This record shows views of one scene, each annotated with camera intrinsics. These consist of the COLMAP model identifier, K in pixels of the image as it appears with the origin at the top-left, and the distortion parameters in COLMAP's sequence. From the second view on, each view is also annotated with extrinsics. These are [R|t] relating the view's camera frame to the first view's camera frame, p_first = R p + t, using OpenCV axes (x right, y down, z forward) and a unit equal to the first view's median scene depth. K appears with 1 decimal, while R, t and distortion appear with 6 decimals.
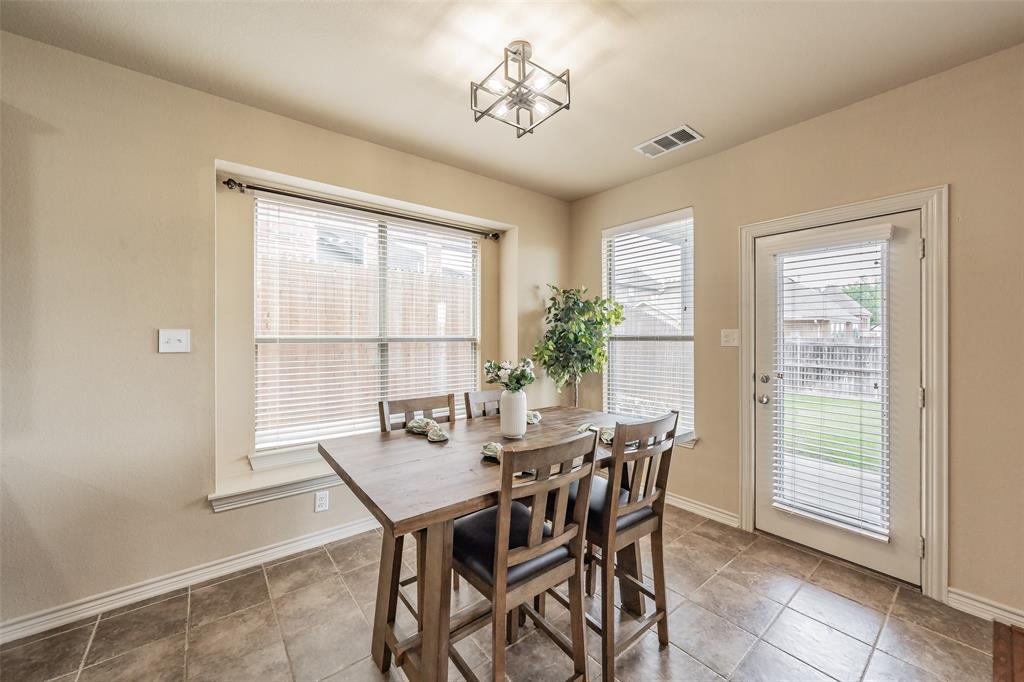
lens RADIAL K [[383.6, 0, 512.2], [0, 383.6, 331.6], [0, 0, 1]] dist [0.000907, -0.000075]
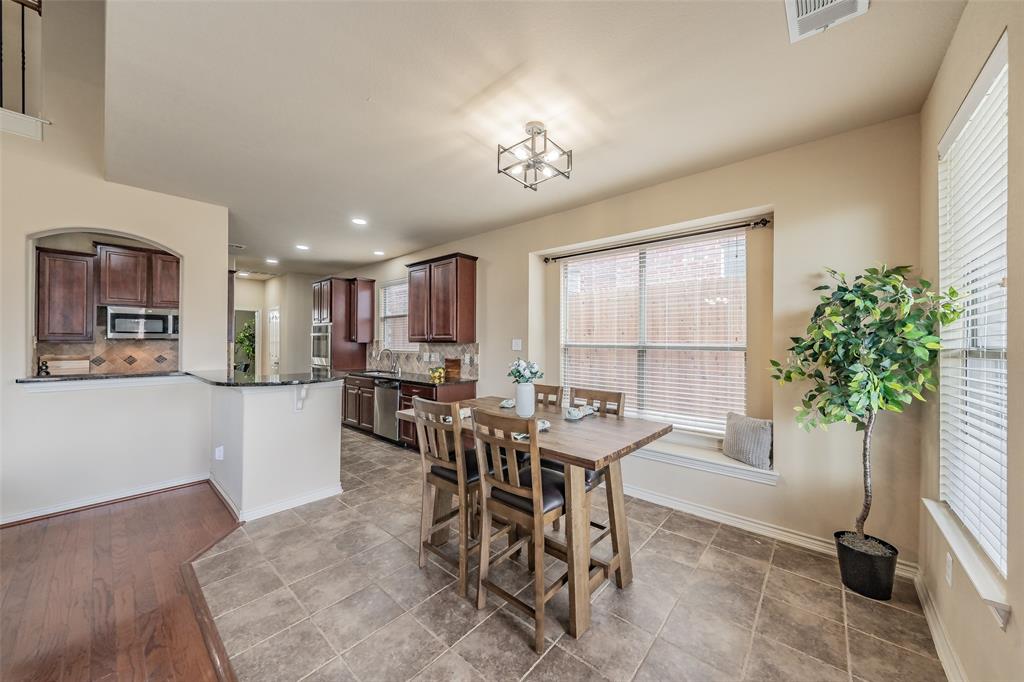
lens RADIAL K [[353.4, 0, 519.7], [0, 353.4, 342.8], [0, 0, 1]] dist [-0.000624, -0.000017]
pose [[0.183066, 0.002258, -0.983098, 0.634742], [0.000944, 0.999996, 0.002472, 0.004927], [0.983100, -0.001380, 0.183063, 0.376664]]
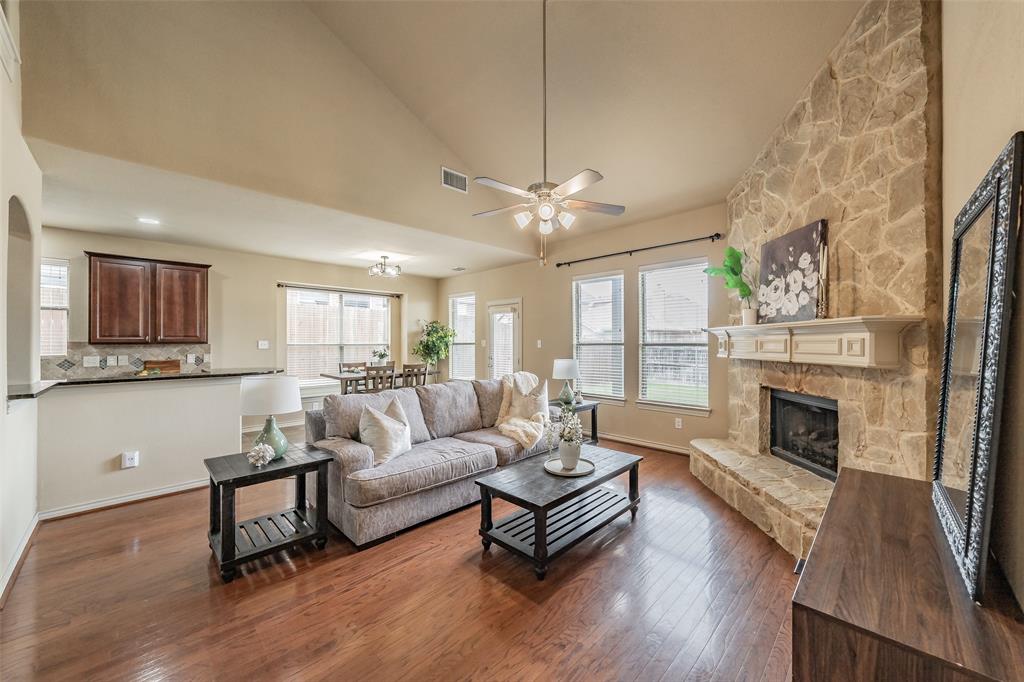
lens RADIAL K [[383.6, 0, 547.6], [0, 383.6, 340.7], [0, 0, 1]] dist [0.000907, -0.000075]
pose [[0.987044, -0.002908, 0.160421, 0.464526], [0.002845, 0.999996, 0.000622, -0.001771], [-0.160422, -0.000157, 0.987049, -1.322691]]
